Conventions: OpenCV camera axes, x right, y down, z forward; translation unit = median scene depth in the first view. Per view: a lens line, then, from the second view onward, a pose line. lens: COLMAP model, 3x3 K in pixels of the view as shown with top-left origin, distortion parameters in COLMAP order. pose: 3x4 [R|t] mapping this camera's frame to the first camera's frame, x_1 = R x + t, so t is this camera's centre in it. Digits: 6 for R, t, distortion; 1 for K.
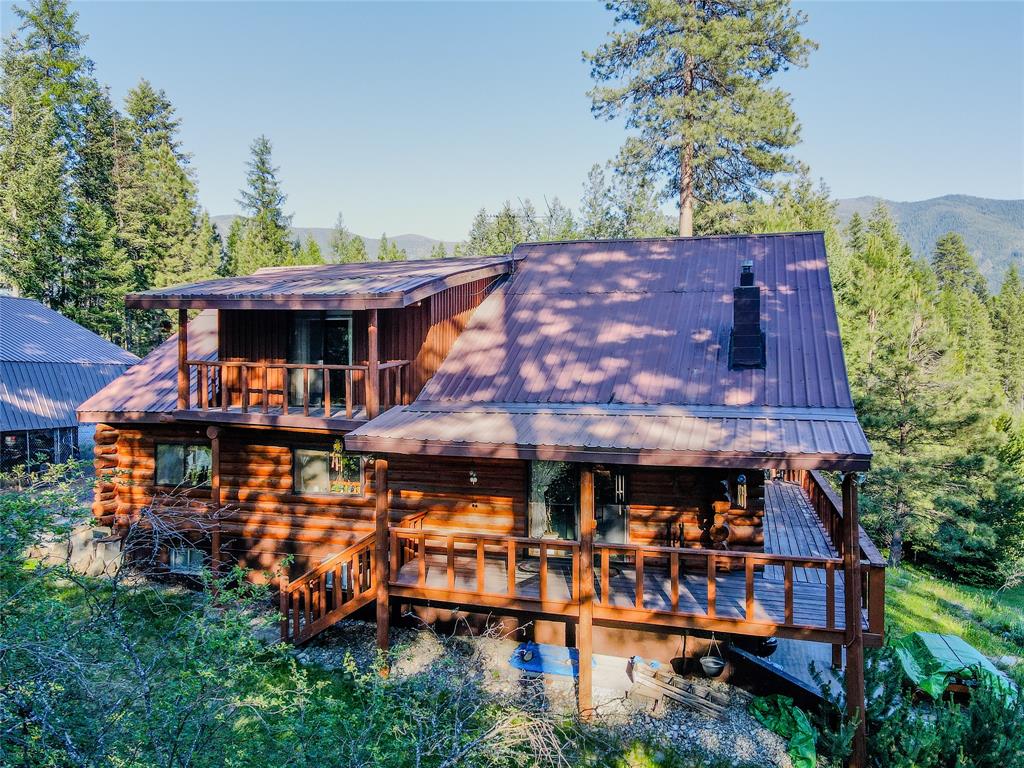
lens RADIAL K [[727.6, 0, 512.0], [0, 727.6, 384.0], [0, 0, 1]] dist [0.004033, 0.006434]
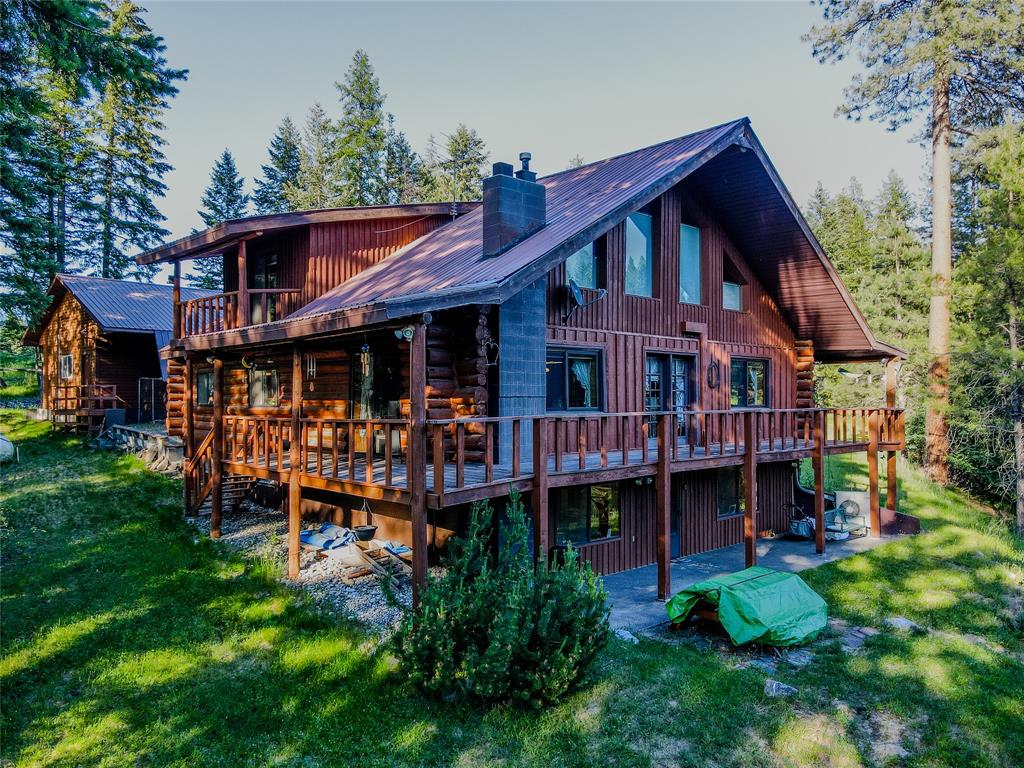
lens RADIAL K [[743.1, 0, 512.0], [0, 743.1, 384.0], [0, 0, 1]] dist [-0.009275, 0.025847]
pose [[0.872446, -0.020859, -0.488266, 0.202731], [0.008226, 0.999574, -0.028004, 0.043126], [0.488642, 0.020416, 0.872246, 0.034233]]
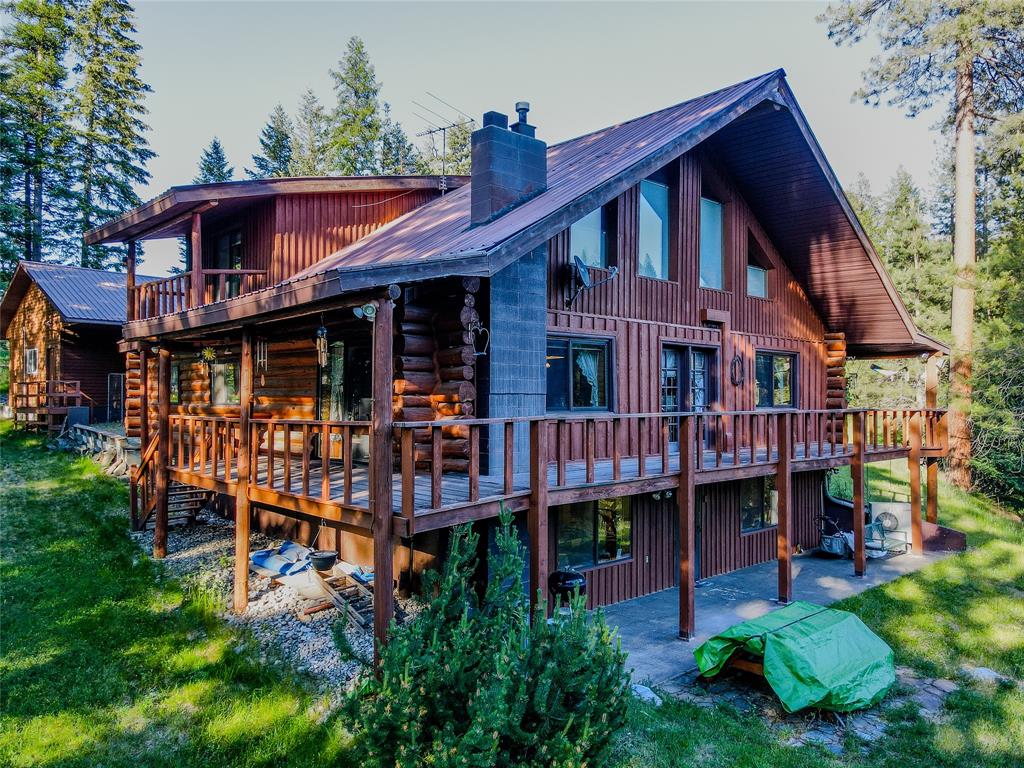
lens RADIAL K [[743.1, 0, 512.0], [0, 743.1, 384.0], [0, 0, 1]] dist [-0.009275, 0.025847]
pose [[0.872457, -0.017164, -0.488390, 0.184202], [0.004520, 0.999624, -0.027055, 0.043333], [0.488670, 0.021397, 0.872206, 0.071112]]
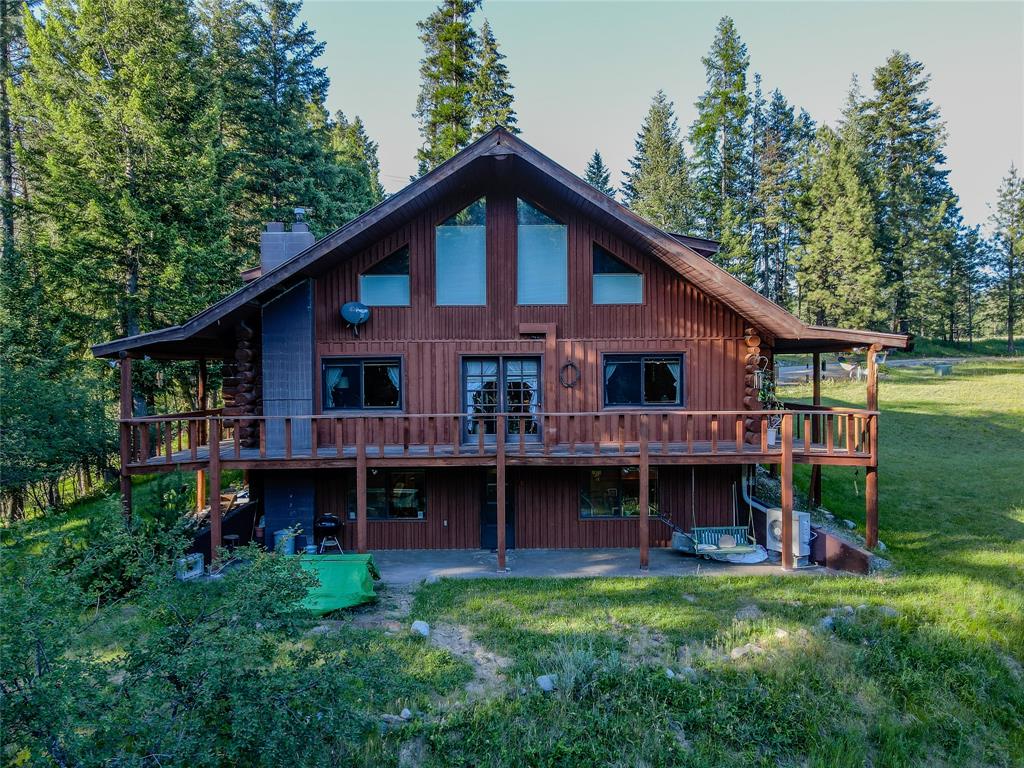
lens RADIAL K [[743.1, 0, 512.0], [0, 743.1, 384.0], [0, 0, 1]] dist [-0.009275, 0.025847]
pose [[0.333901, 0.010901, -0.942545, 0.424348], [0.008670, 0.999855, 0.014635, 0.029744], [0.942568, -0.013059, 0.333759, 0.236486]]
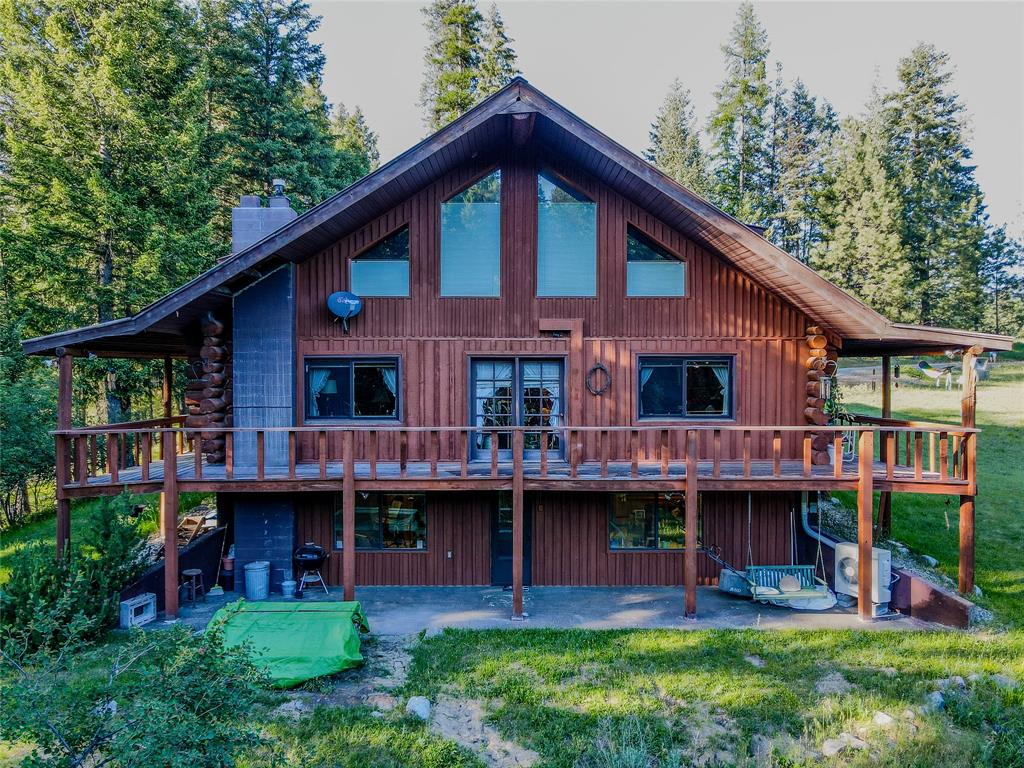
lens RADIAL K [[743.1, 0, 512.0], [0, 743.1, 384.0], [0, 0, 1]] dist [-0.009275, 0.025847]
pose [[0.332747, 0.013786, -0.942915, 0.372644], [0.000475, 0.999891, 0.014786, 0.028040], [0.943016, -0.005368, 0.332704, 0.248007]]
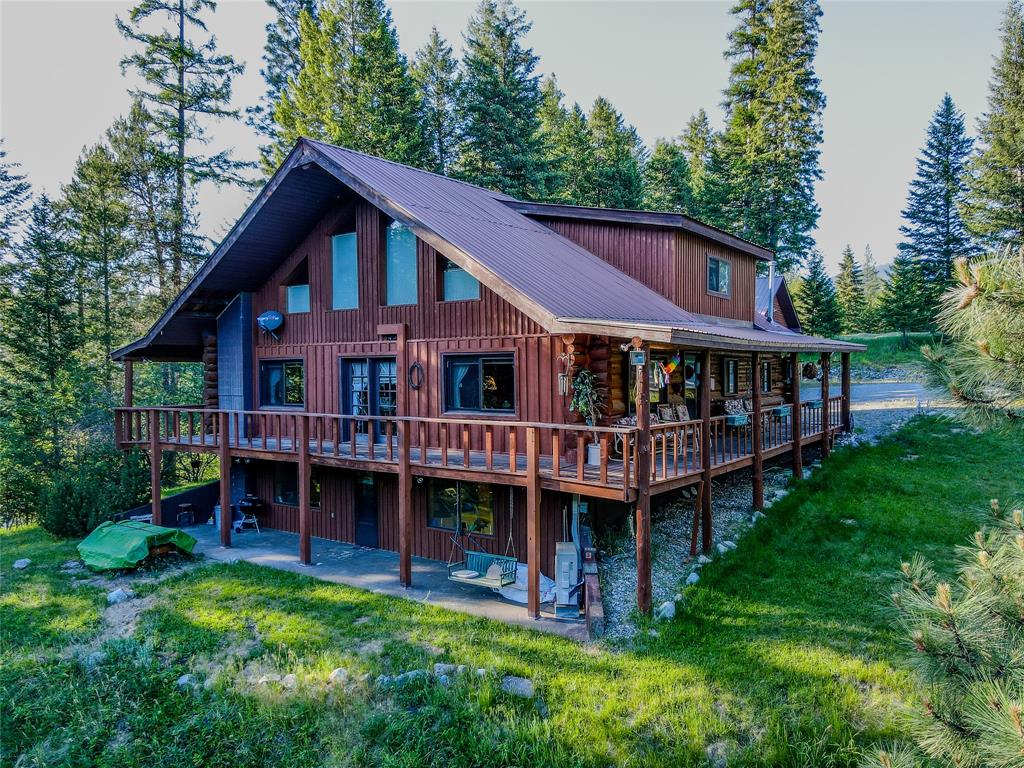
lens RADIAL K [[743.1, 0, 512.0], [0, 743.1, 384.0], [0, 0, 1]] dist [-0.009275, 0.025847]
pose [[-0.266072, 0.015045, -0.963836, 0.418036], [0.002683, 0.999886, 0.014867, 0.029143], [0.963949, 0.001369, -0.266082, 0.498472]]
